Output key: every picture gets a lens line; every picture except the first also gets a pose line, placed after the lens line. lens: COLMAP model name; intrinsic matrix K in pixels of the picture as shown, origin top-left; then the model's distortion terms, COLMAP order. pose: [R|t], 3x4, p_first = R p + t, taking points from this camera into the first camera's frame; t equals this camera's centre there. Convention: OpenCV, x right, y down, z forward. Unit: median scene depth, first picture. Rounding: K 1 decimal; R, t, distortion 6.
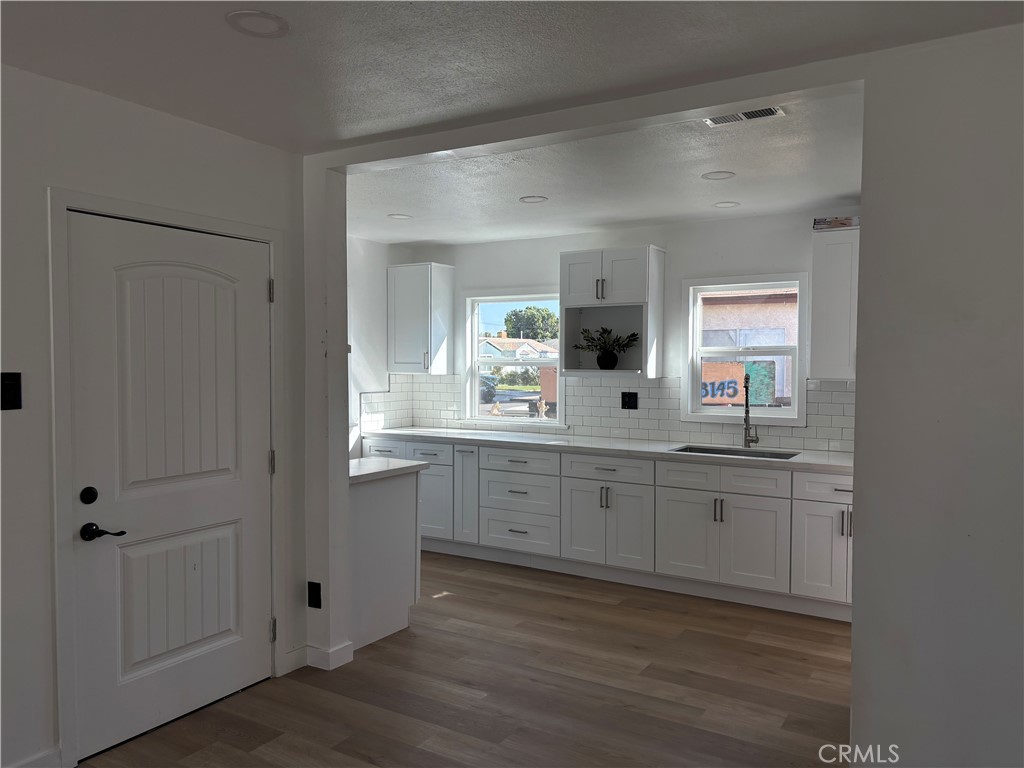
lens RADIAL K [[766.9, 0, 512.0], [0, 766.9, 384.0], [0, 0, 1]] dist [0.236281, -0.000748]
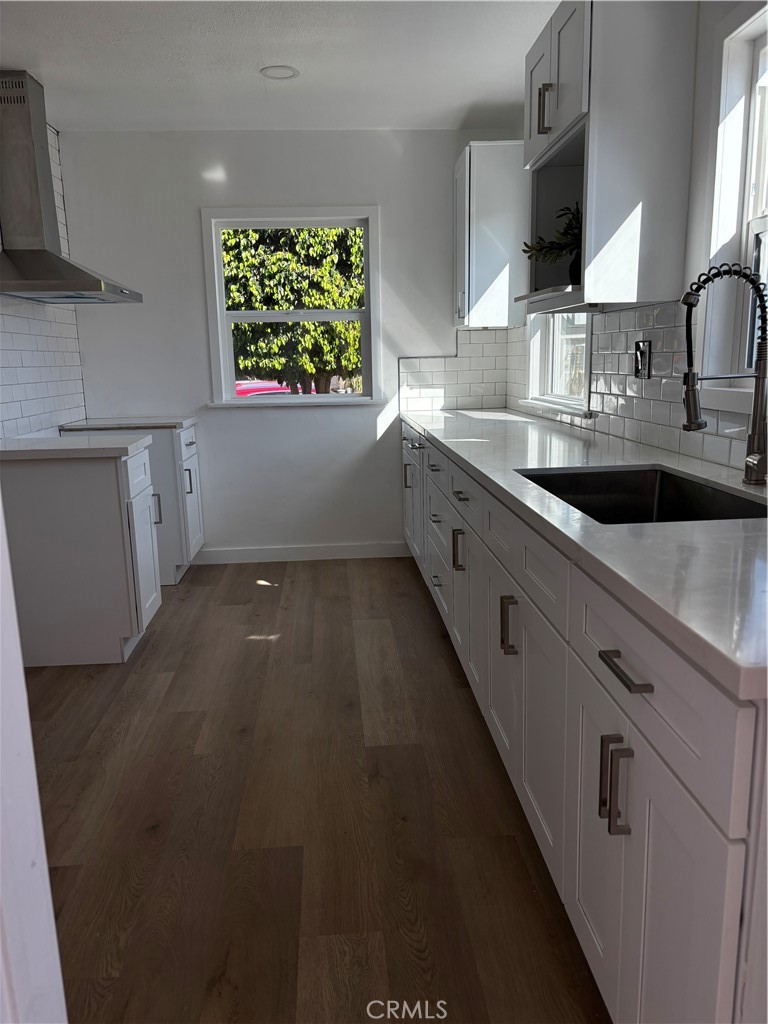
lens RADIAL K [[766.9, 0, 356.7], [0, 766.9, 518.8], [0, 0, 1]] dist [0.236281, -0.000748]
pose [[0.549227, 0.159490, -0.820313, 0.521479], [-0.001093, 0.981755, 0.190147, 0.027727], [0.835673, -0.103537, 0.539381, 0.700961]]
